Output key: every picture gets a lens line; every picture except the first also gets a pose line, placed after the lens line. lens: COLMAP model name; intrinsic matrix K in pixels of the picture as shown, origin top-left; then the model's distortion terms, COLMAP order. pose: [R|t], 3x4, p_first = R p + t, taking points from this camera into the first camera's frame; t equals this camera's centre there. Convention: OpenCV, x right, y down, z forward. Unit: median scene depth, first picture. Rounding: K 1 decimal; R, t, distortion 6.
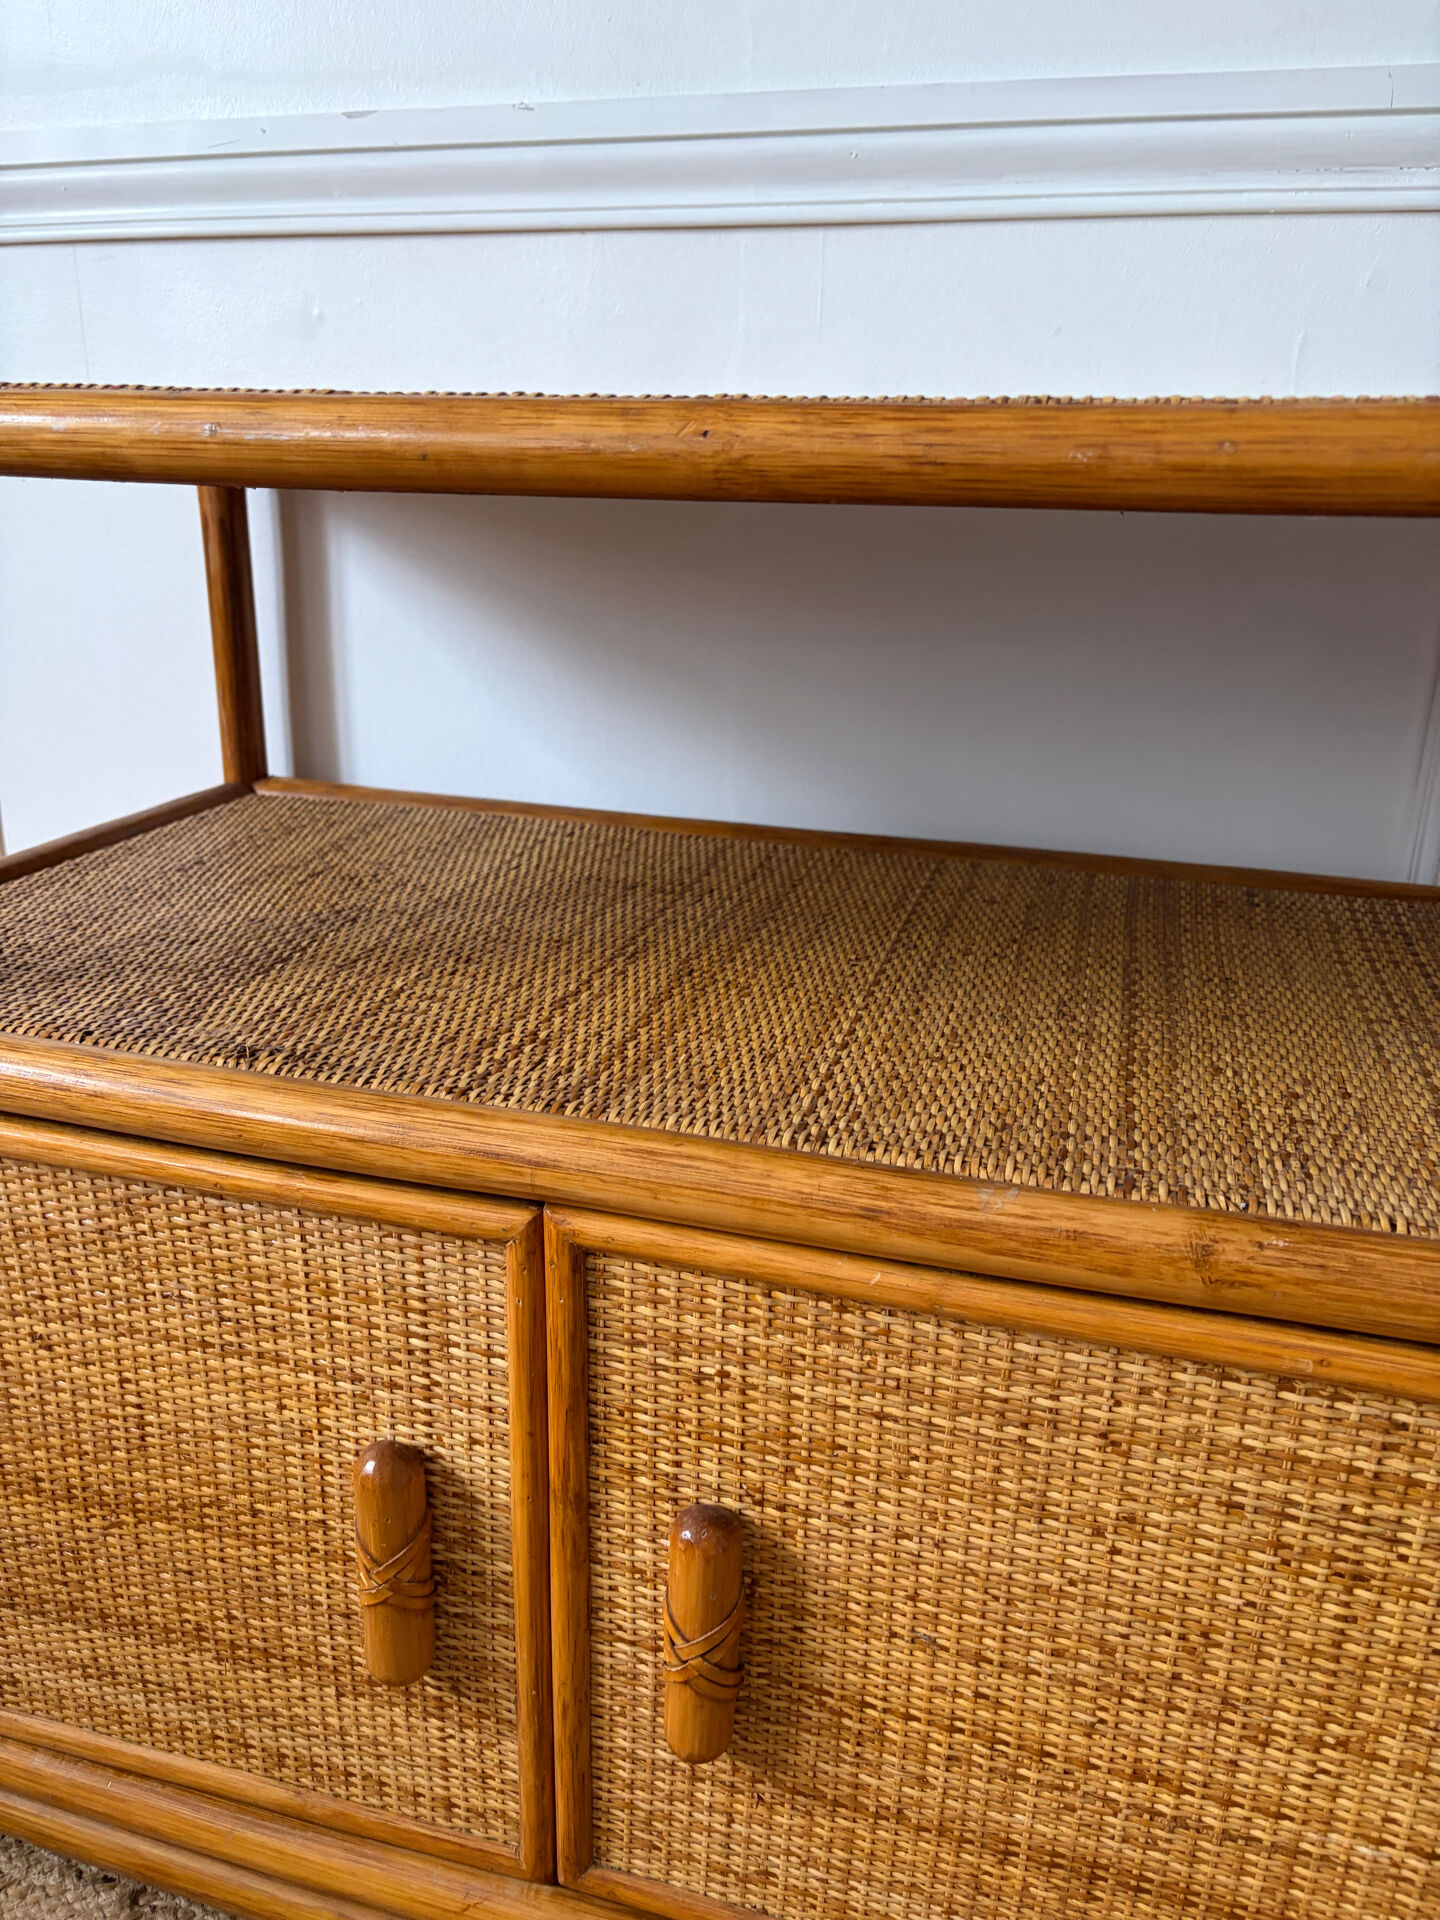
lens RADIAL K [[1449.9, 0, 726.1], [0, 1449.9, 963.2], [0, 0, 1]] dist [0.046788, -0.063091]
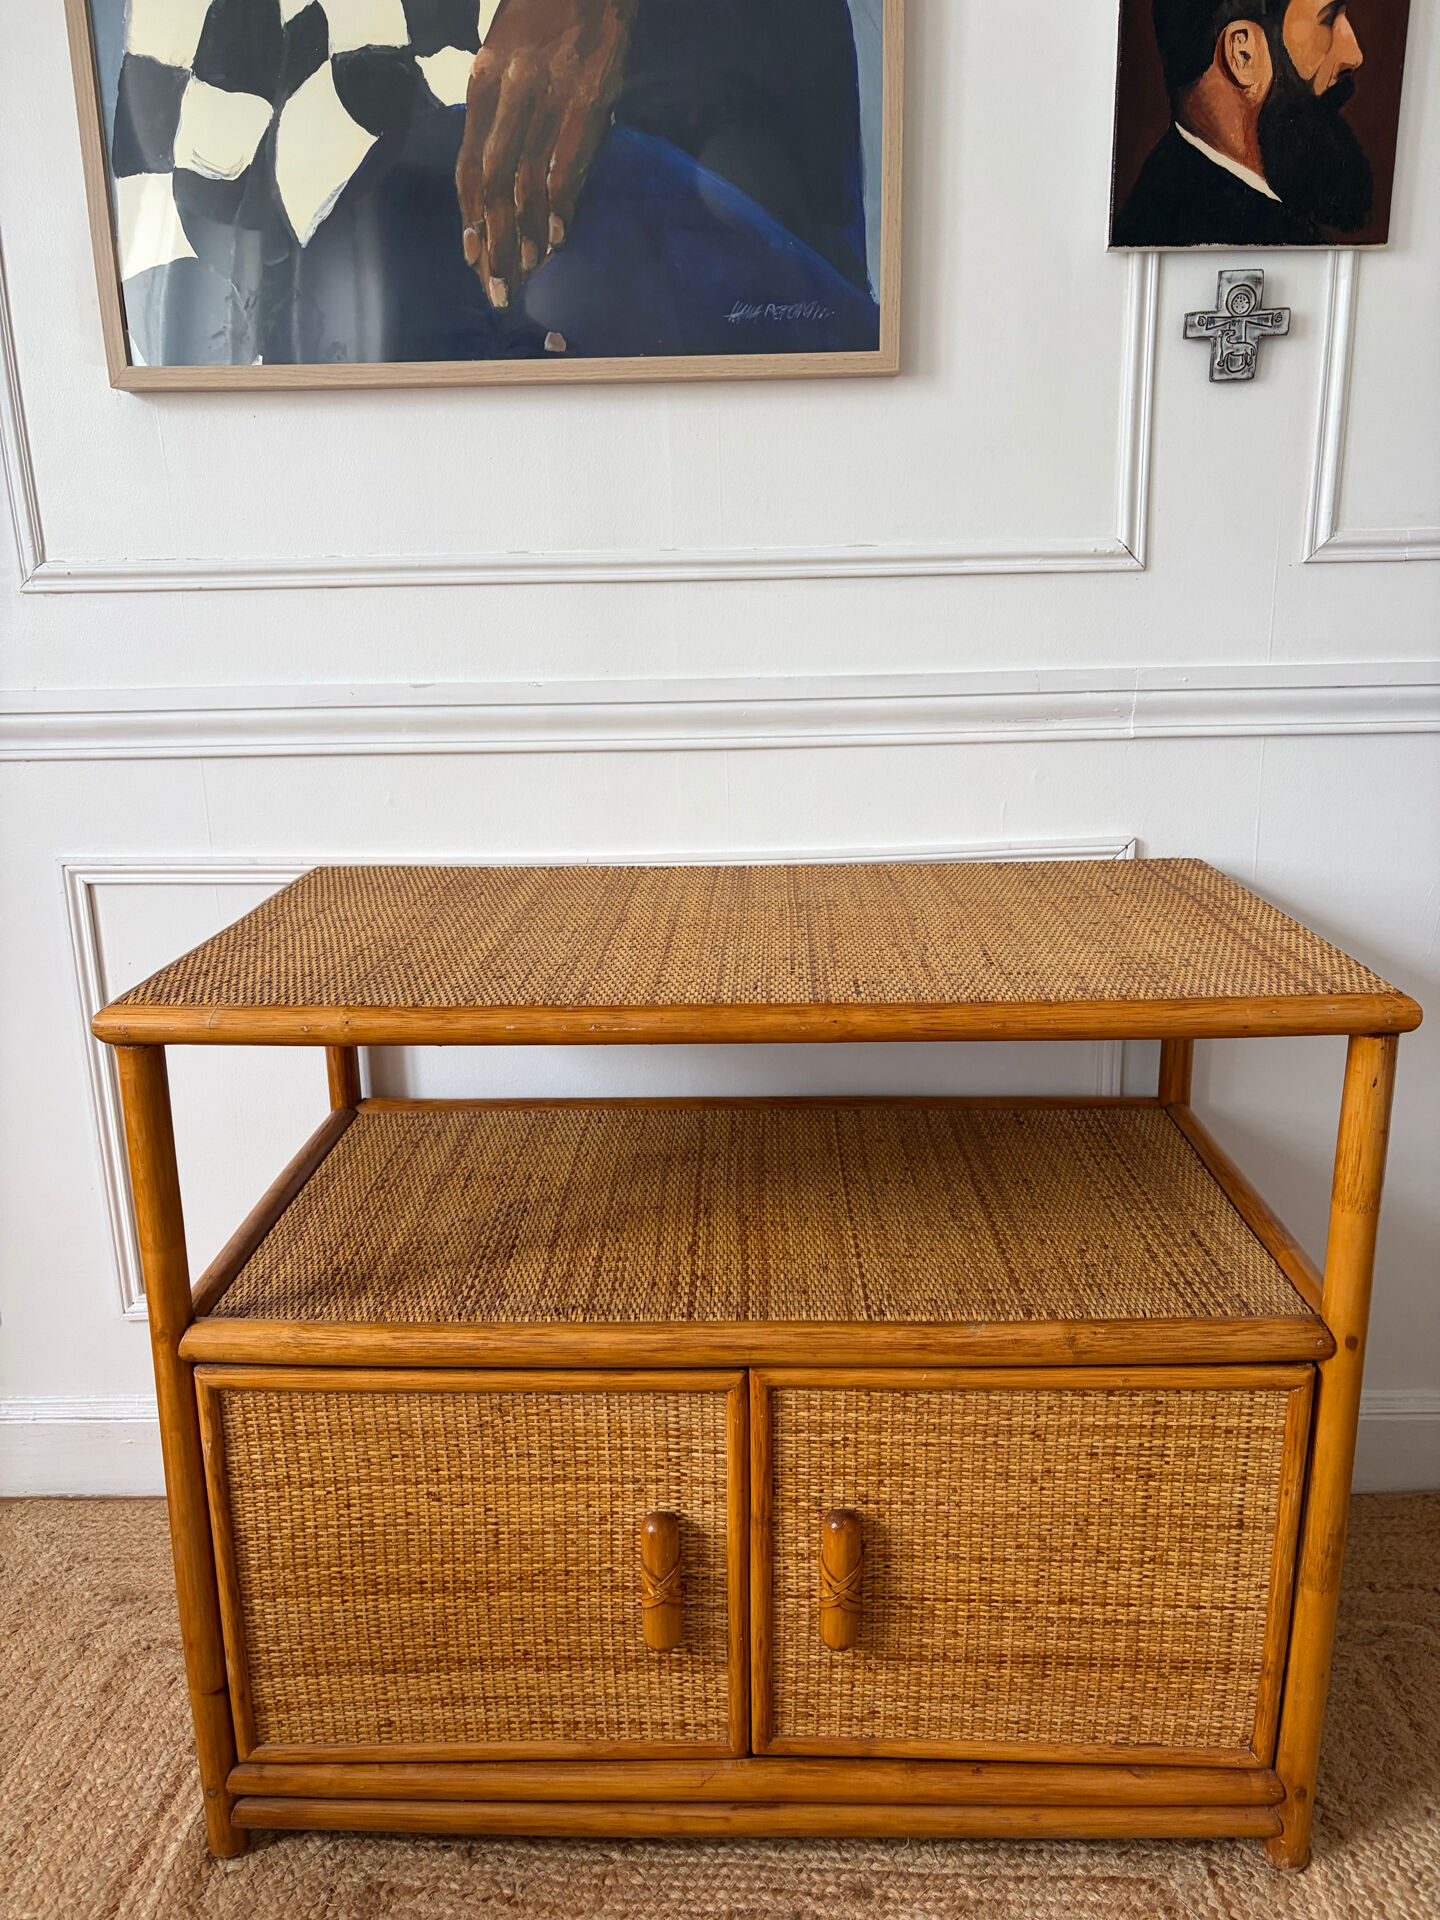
lens RADIAL K [[1449.9, 0, 726.1], [0, 1449.9, 963.2], [0, 0, 1]] dist [0.046788, -0.063091]
pose [[0.966584, -0.105656, 0.233564, -0.514634], [0.120485, 0.991449, -0.050122, -0.260659], [-0.226271, 0.076588, 0.971049, -0.874931]]
